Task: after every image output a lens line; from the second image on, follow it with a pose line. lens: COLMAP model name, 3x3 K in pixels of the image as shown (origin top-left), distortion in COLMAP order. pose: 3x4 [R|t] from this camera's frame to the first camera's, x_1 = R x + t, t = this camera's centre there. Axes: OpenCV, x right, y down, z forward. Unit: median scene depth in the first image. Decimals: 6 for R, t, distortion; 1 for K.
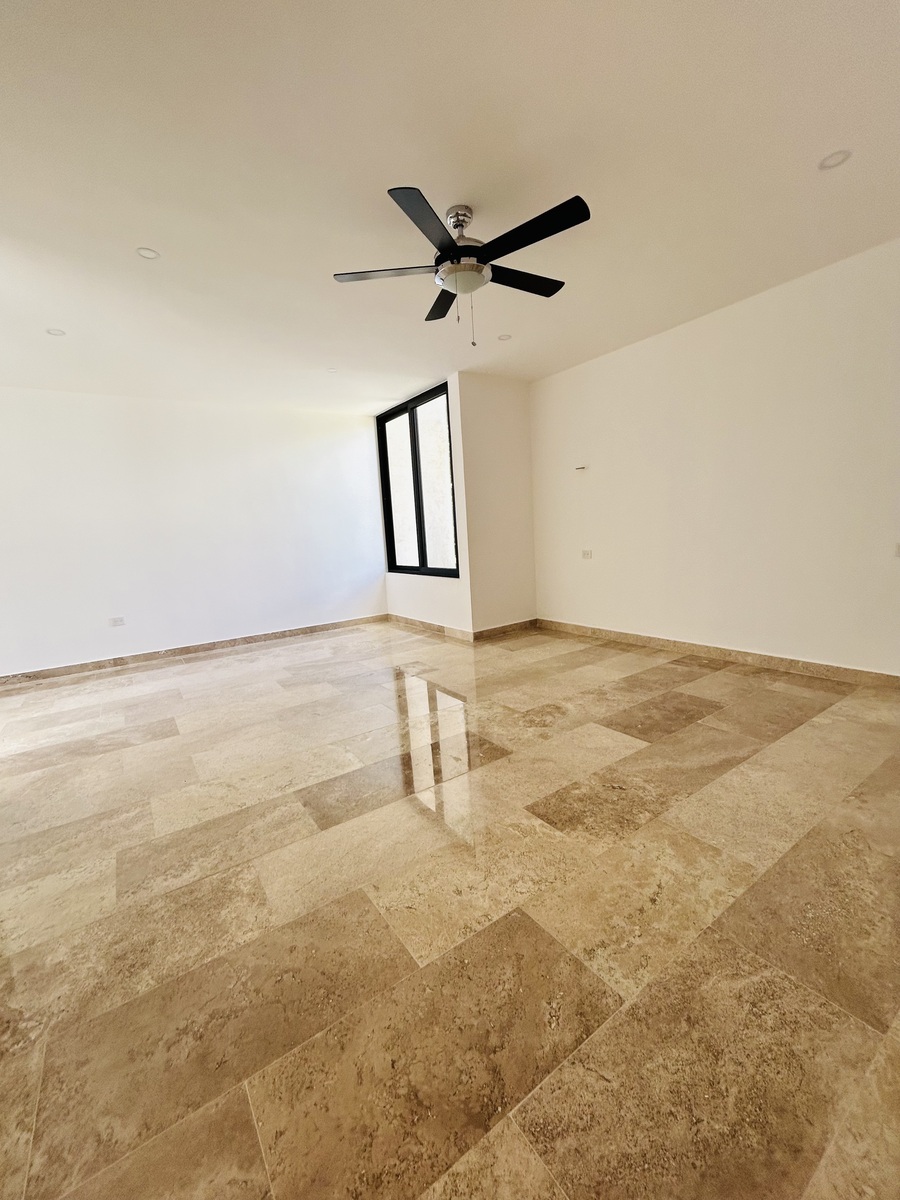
lens RADIAL K [[486.5, 0, 450.8], [0, 486.5, 597.5], [0, 0, 1]] dist [-0.002786, 0.000626]
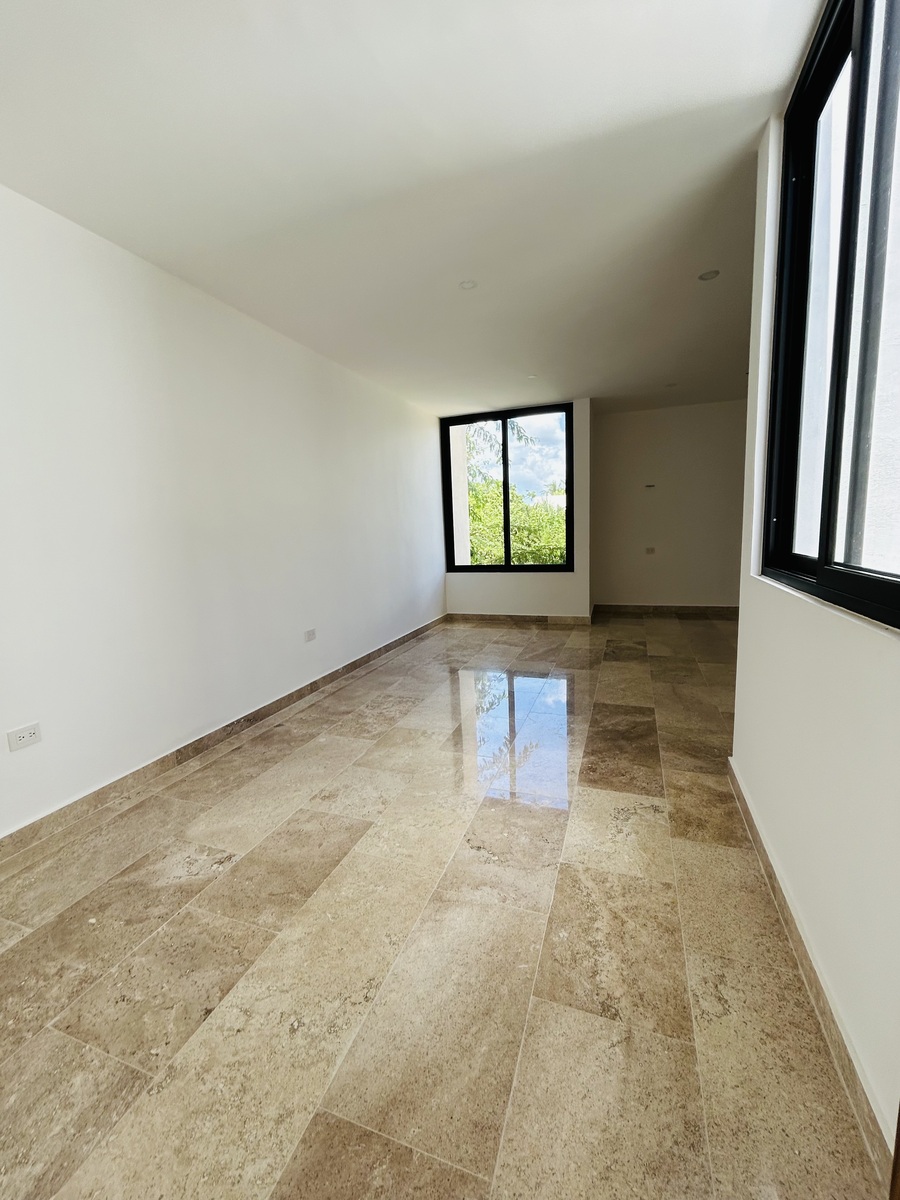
lens RADIAL K [[486.5, 0, 452.7], [0, 486.5, 597.9], [0, 0, 1]] dist [-0.002786, 0.000626]
pose [[0.820520, -0.054131, 0.569050, -0.876995], [0.071700, 0.997390, -0.008508, 0.011853], [-0.567104, 0.047782, 0.822259, 0.211537]]
